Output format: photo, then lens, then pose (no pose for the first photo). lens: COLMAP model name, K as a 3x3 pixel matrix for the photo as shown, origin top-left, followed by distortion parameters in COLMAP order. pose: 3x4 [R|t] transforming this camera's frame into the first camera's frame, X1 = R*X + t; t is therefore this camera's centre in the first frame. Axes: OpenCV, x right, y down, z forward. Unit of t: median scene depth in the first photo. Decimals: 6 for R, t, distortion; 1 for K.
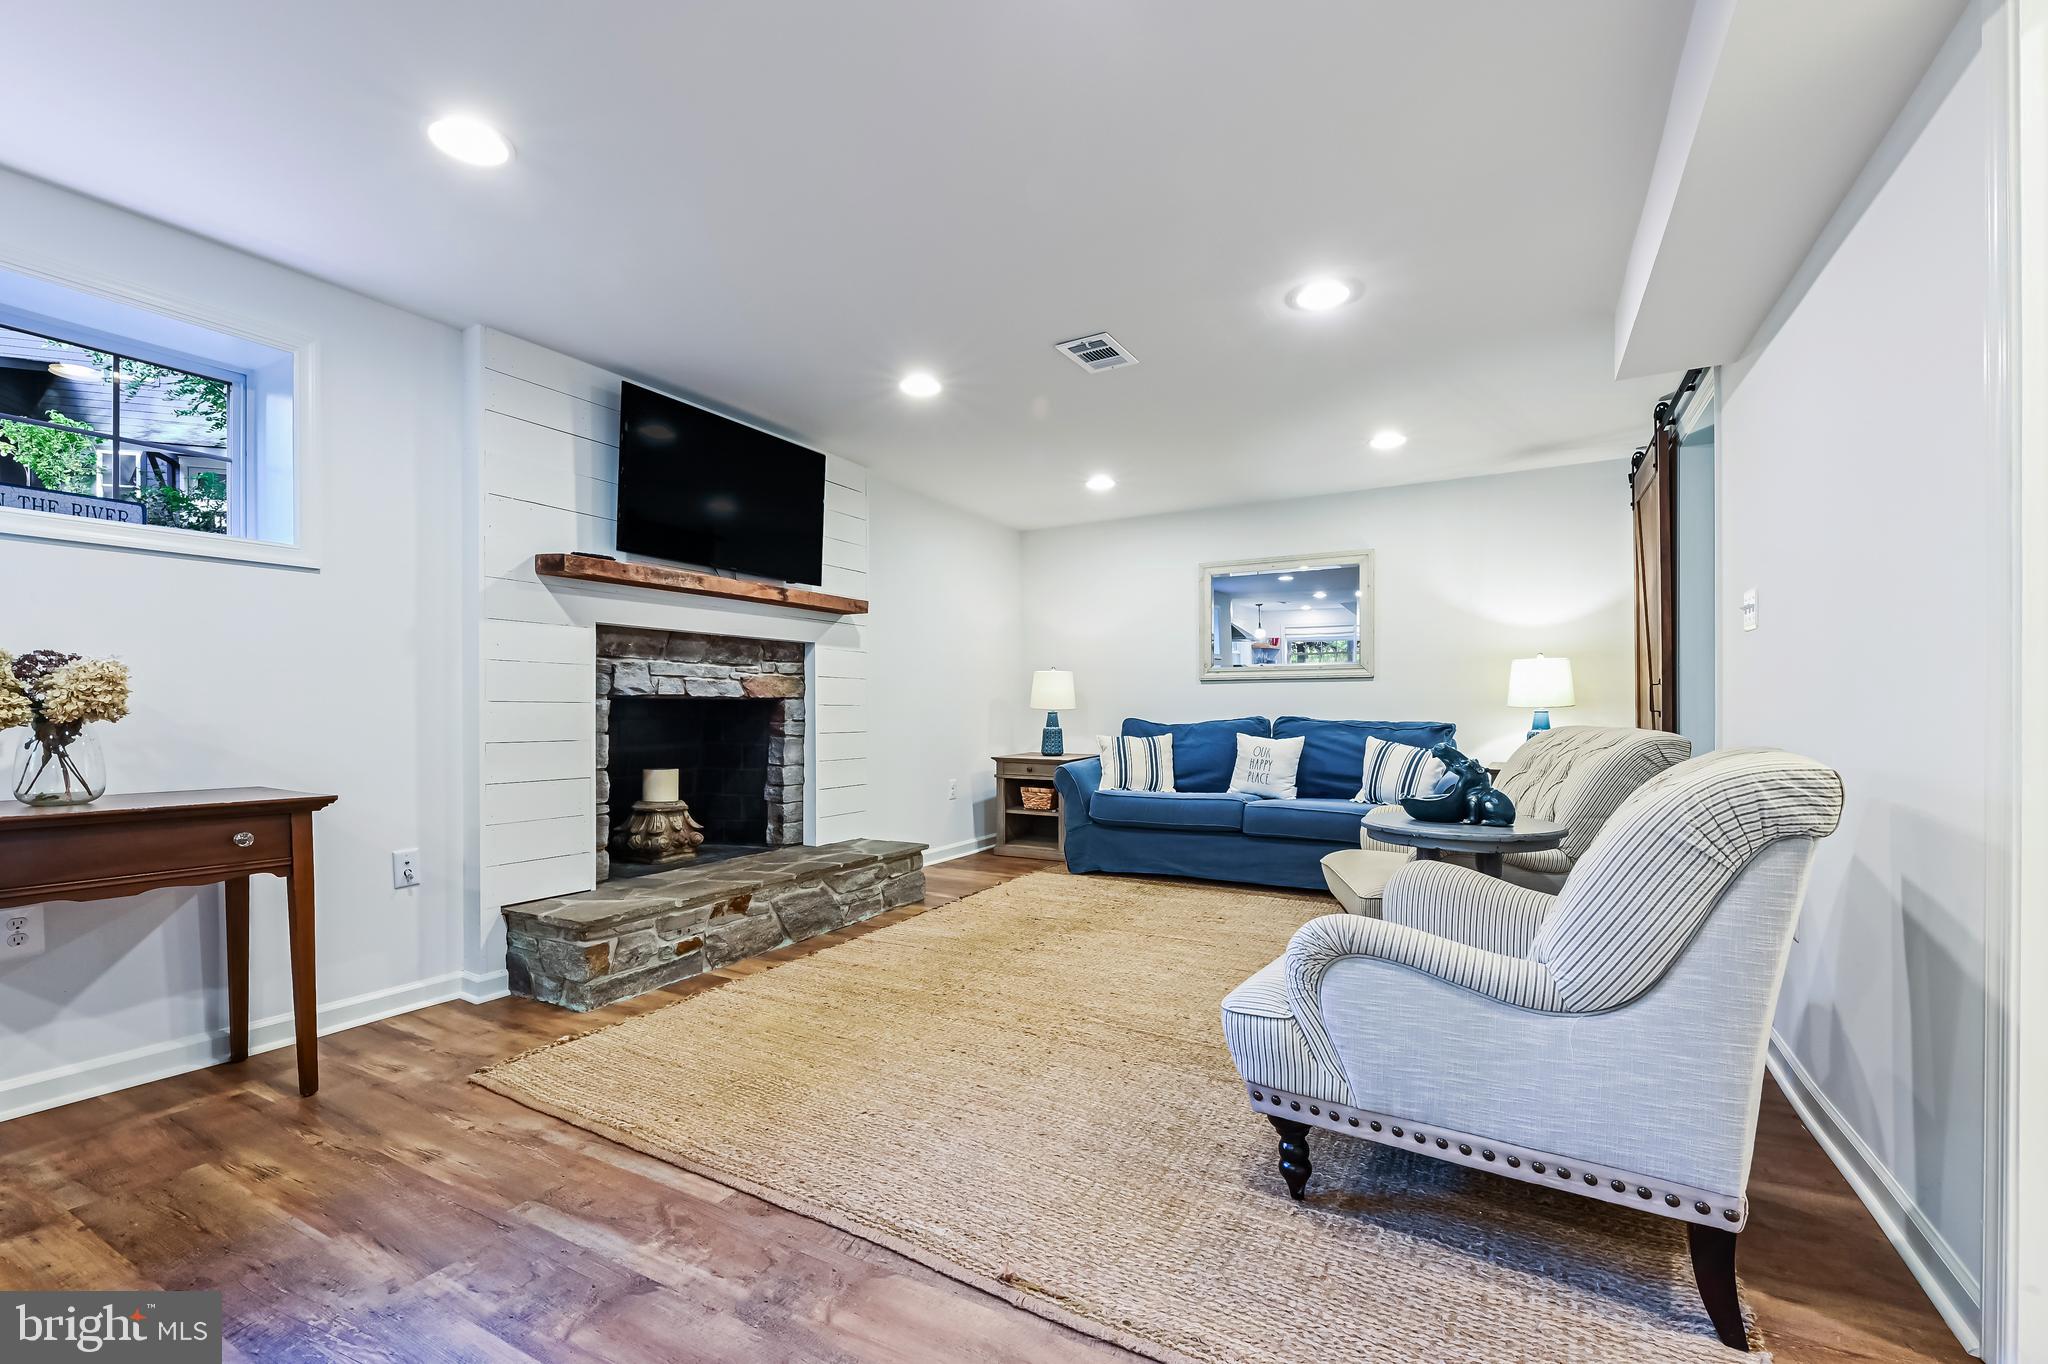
lens RADIAL K [[865.2, 0, 1033.3], [0, 865.2, 716.4], [0, 0, 1]] dist [-0.014849, -0.000597]
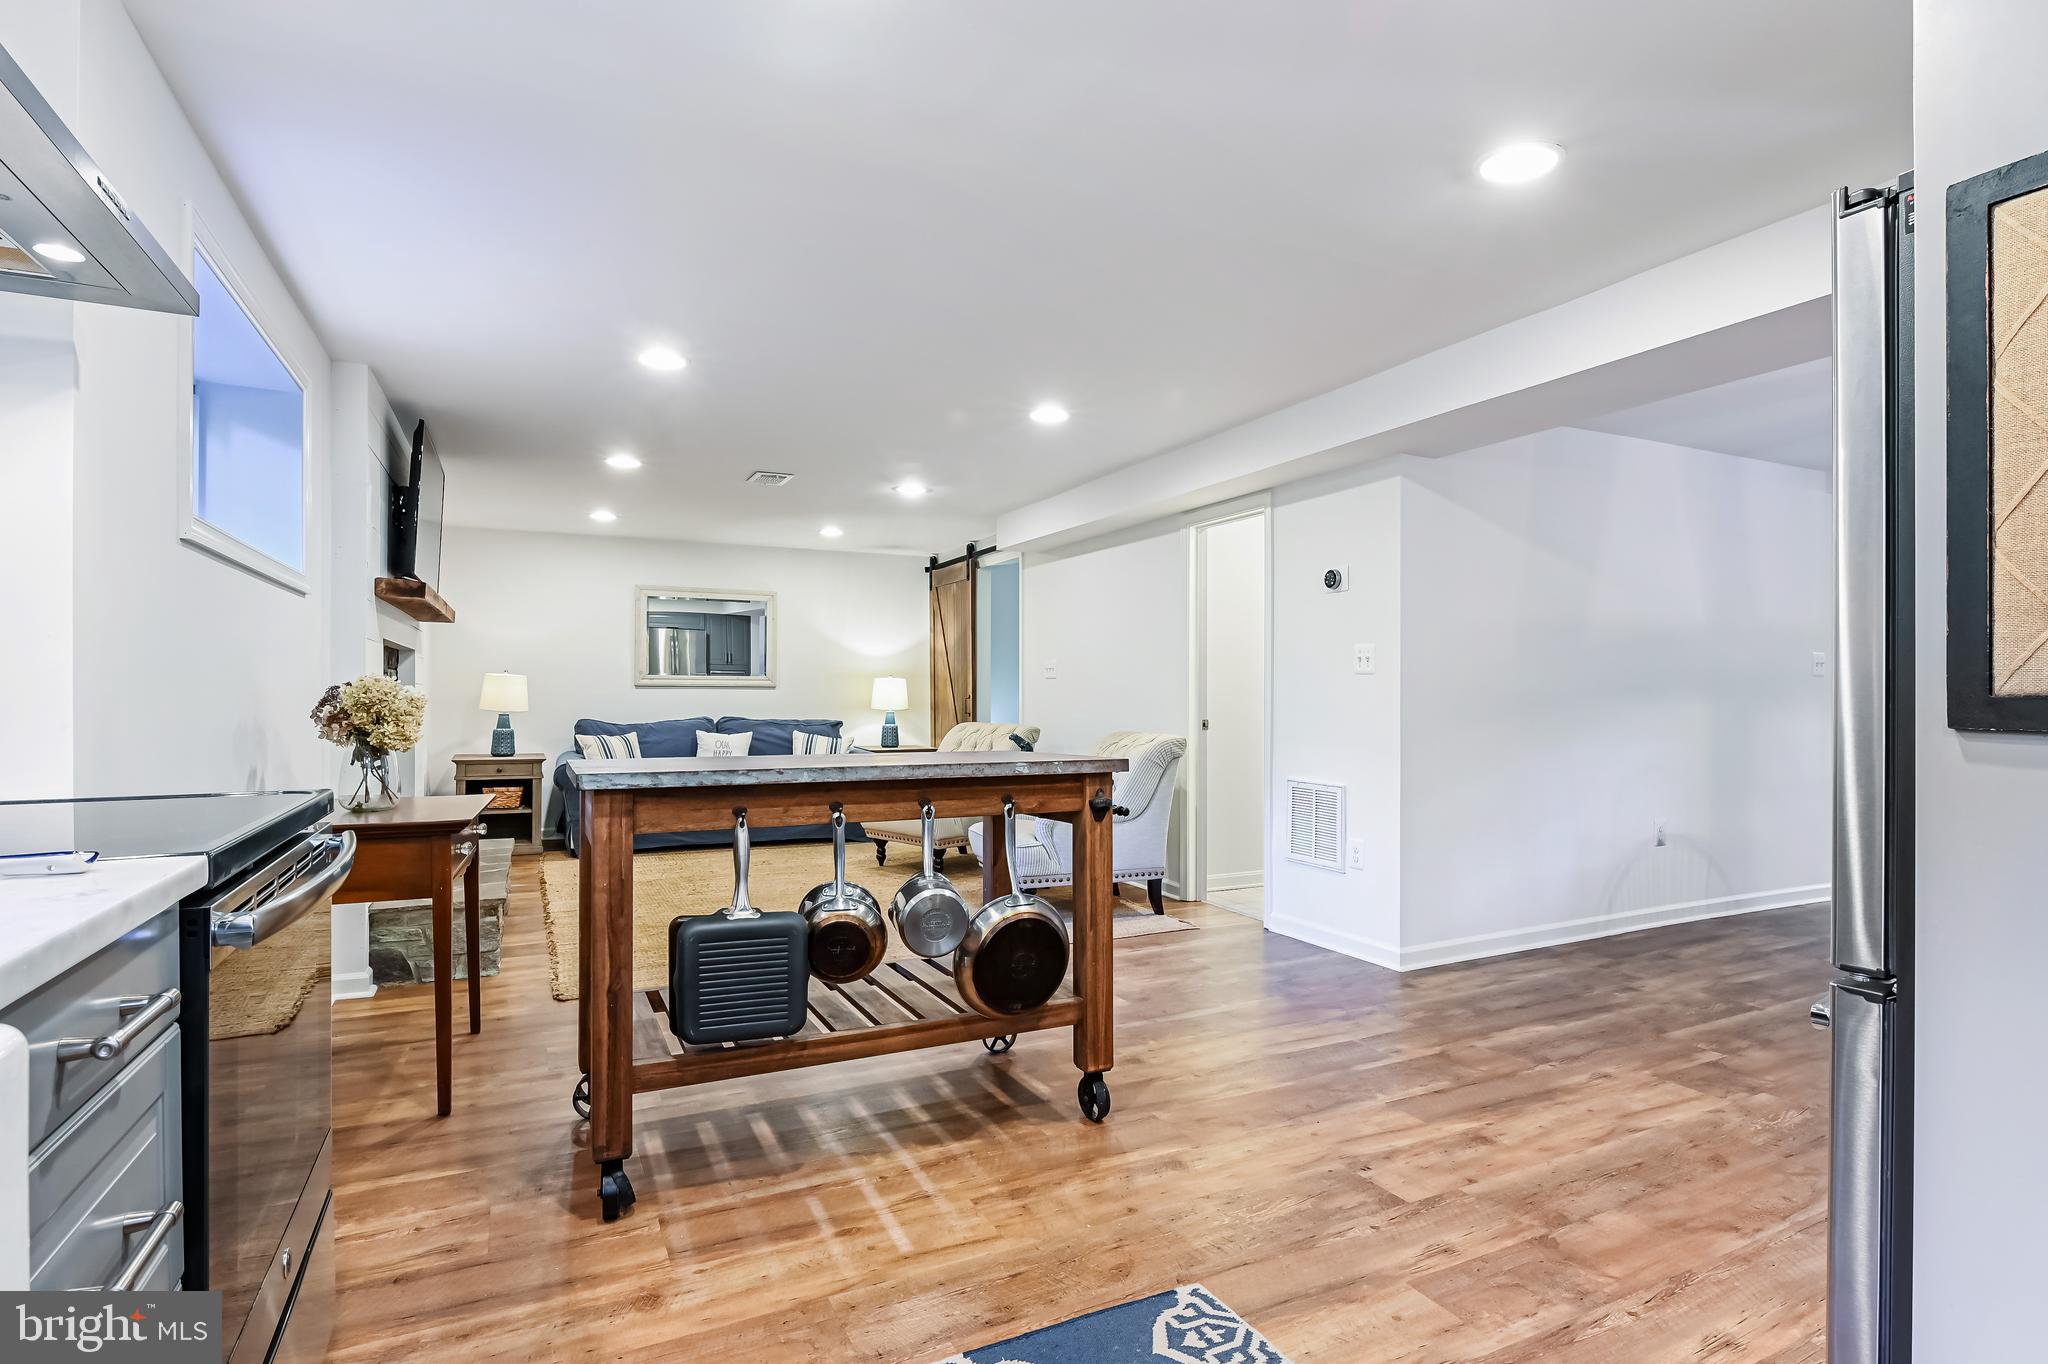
lens RADIAL K [[1017.9, 0, 1022.9], [0, 1017.9, 691.3], [0, 0, 1]] dist [-0.000038, -0.000211]
pose [[0.573330, 0.009167, 0.819274, -1.067348], [0.000762, 0.999931, -0.011722, -0.029653], [-0.819325, 0.007345, 0.573283, -0.354241]]
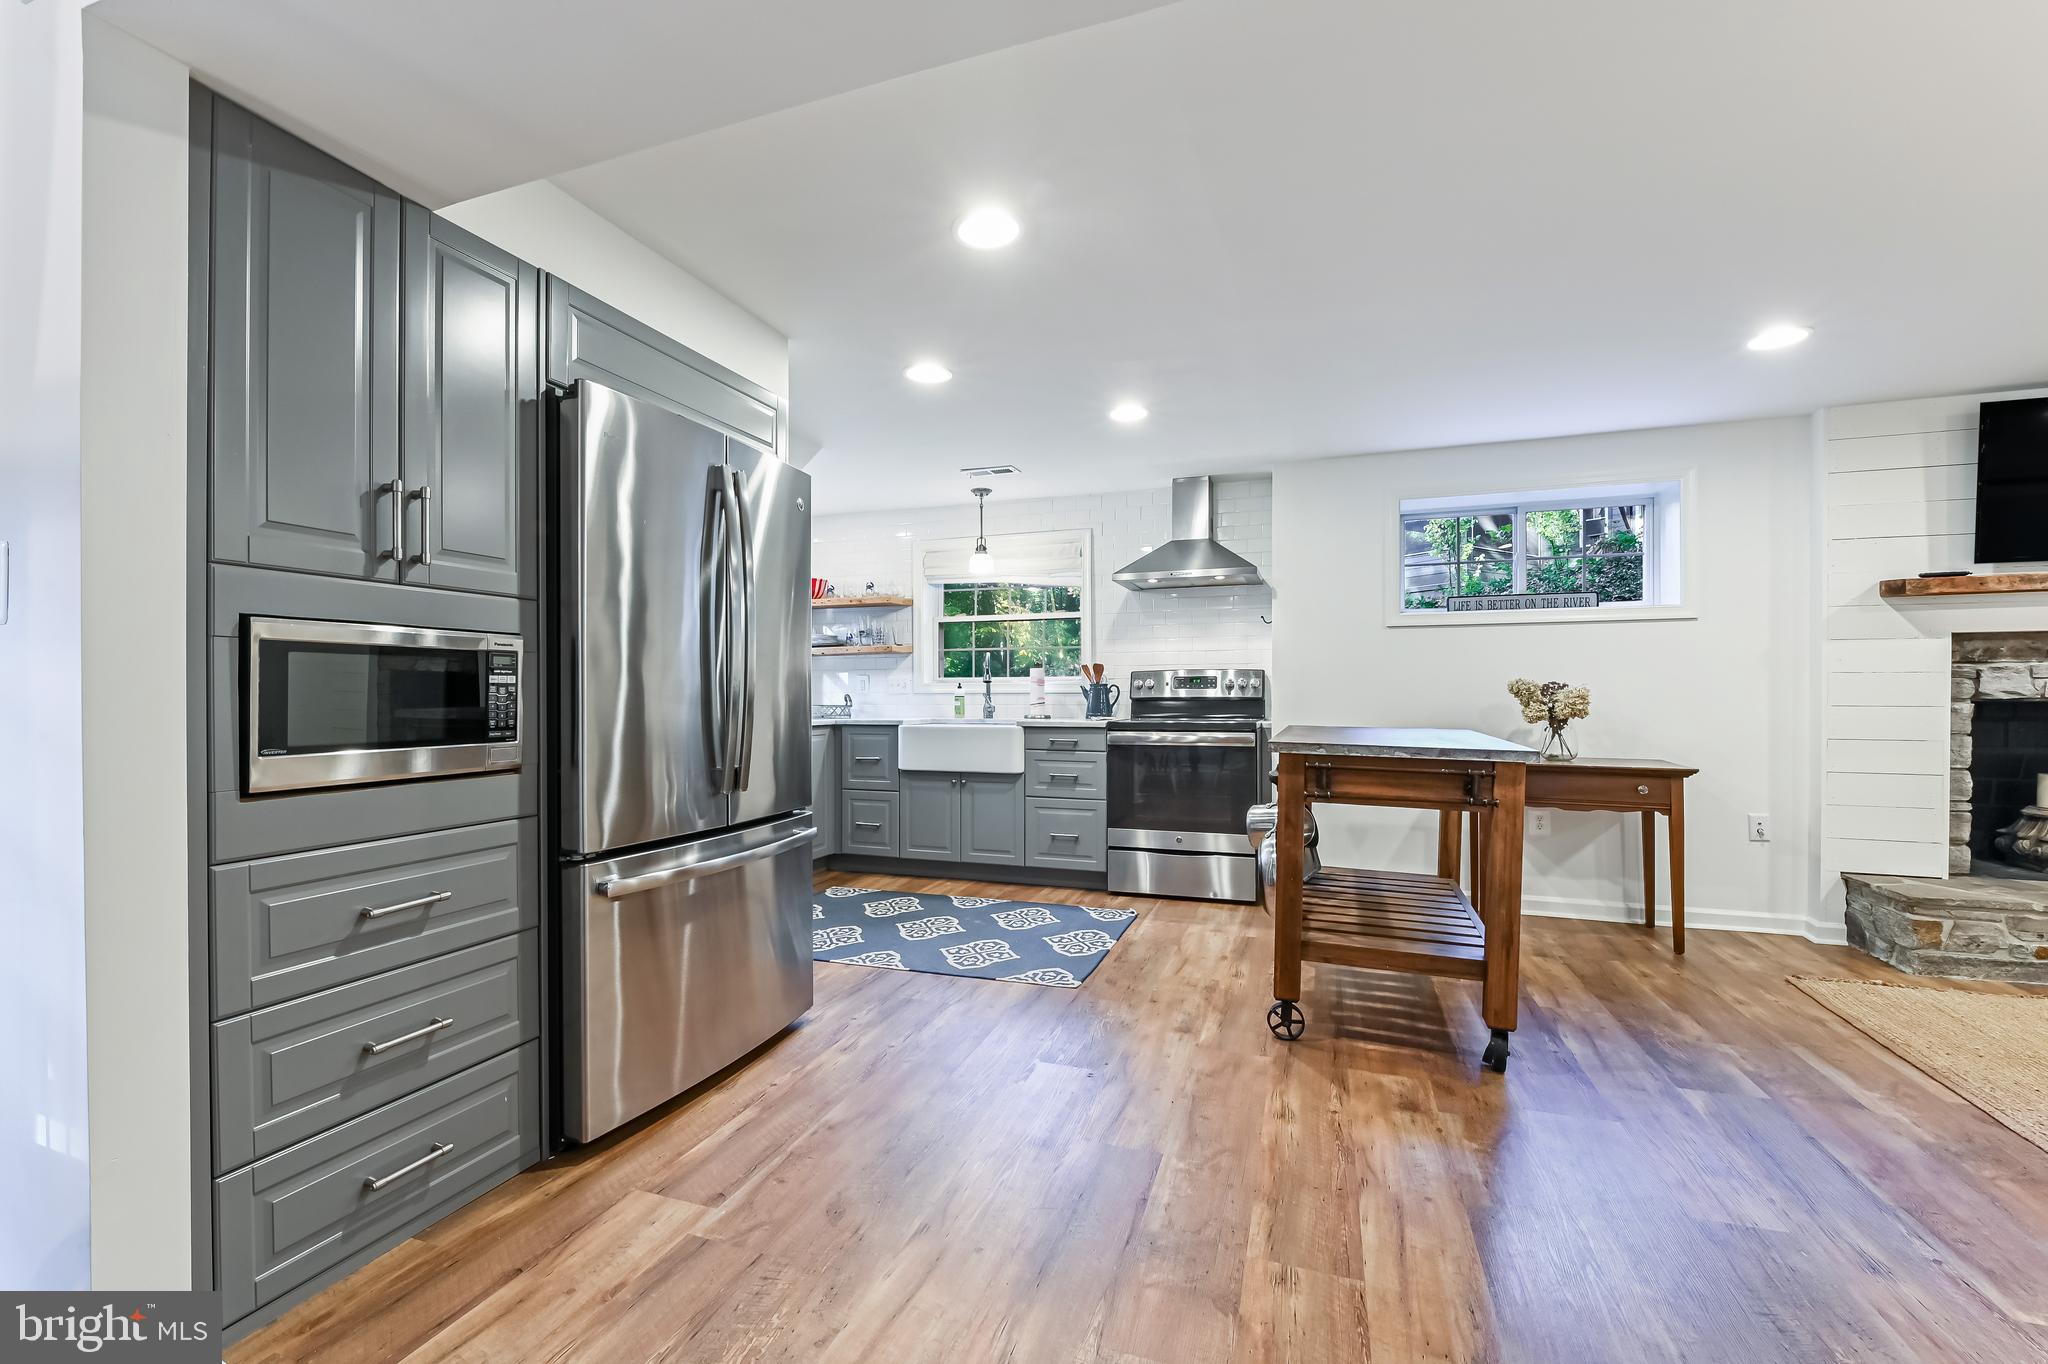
lens RADIAL K [[845.2, 0, 1021.0], [0, 845.2, 695.9], [0, 0, 1]] dist [-0.013084, 0.000232]
pose [[0.148892, 0.005702, -0.988837, 0.345901], [-0.004414, 0.999977, 0.005101, -0.029093], [0.988844, 0.003605, 0.148914, -0.305933]]
